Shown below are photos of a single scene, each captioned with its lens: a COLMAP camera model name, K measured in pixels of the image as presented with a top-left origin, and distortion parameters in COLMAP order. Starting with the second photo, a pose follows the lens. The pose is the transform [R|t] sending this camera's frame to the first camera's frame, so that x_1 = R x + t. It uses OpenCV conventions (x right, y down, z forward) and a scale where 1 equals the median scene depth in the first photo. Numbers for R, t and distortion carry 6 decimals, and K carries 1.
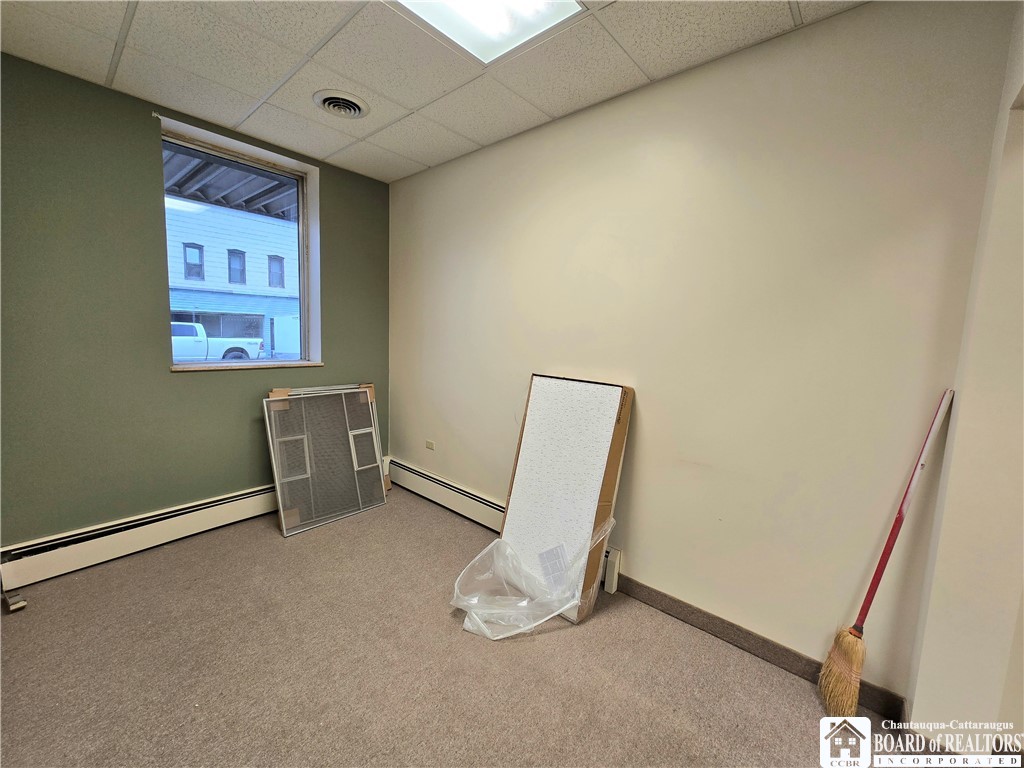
lens RADIAL K [[418.0, 0, 507.7], [0, 418.0, 381.5], [0, 0, 1]] dist [-0.002327, 0.001046]
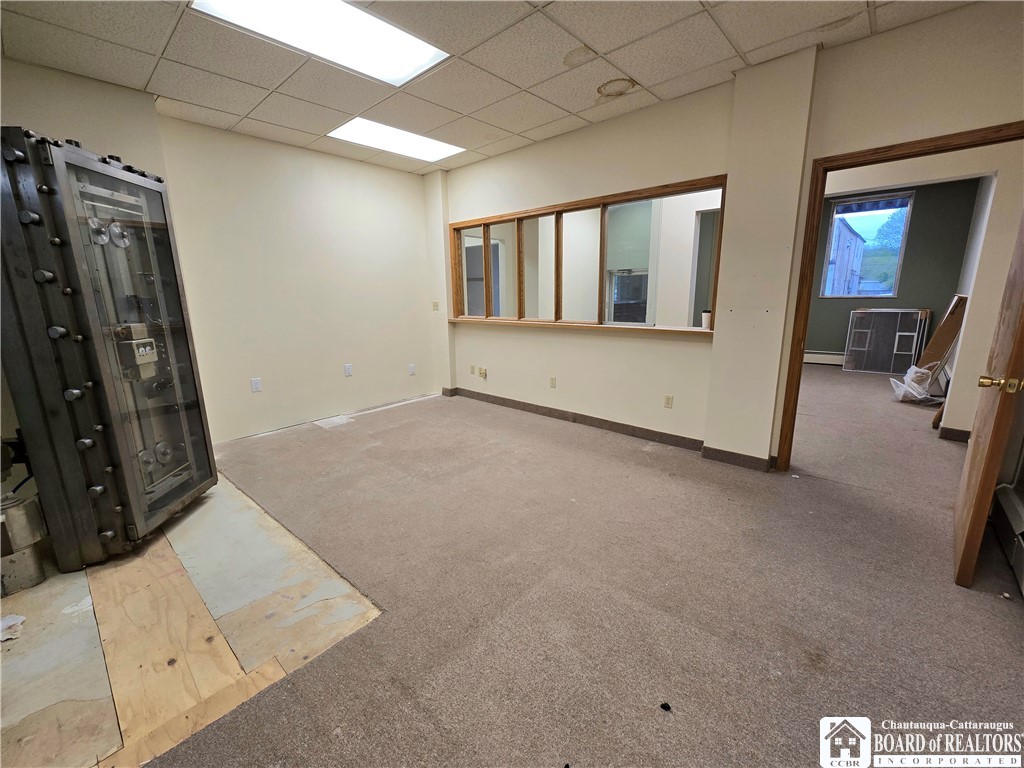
lens RADIAL K [[418.0, 0, 509.2], [0, 418.0, 382.0], [0, 0, 1]] dist [-0.002327, 0.001046]
pose [[0.002805, 0.178252, -0.983981, 1.615943], [-0.092988, 0.979768, 0.177224, 0.178906], [0.995663, 0.091001, 0.019324, -0.810427]]
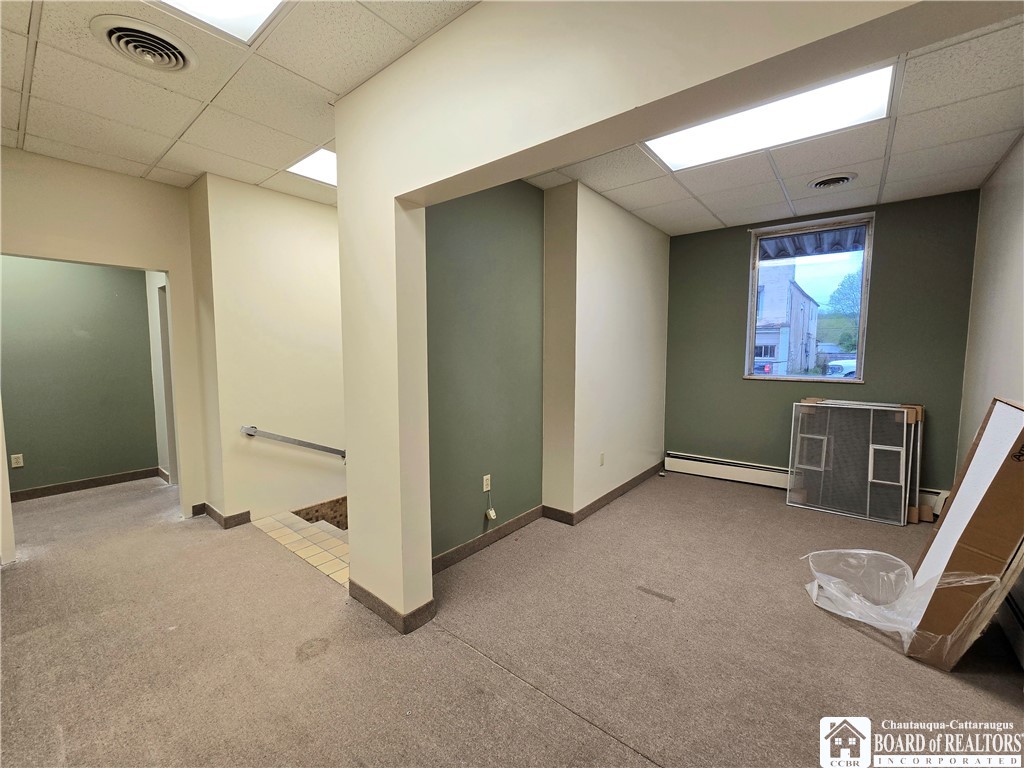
lens RADIAL K [[418.0, 0, 510.4], [0, 418.0, 383.0], [0, 0, 1]] dist [-0.002327, 0.001046]
pose [[0.054675, 0.052051, -0.997147, 0.691315], [-0.108479, 0.993039, 0.045889, 0.013426], [0.992594, 0.105661, 0.059941, -0.012455]]
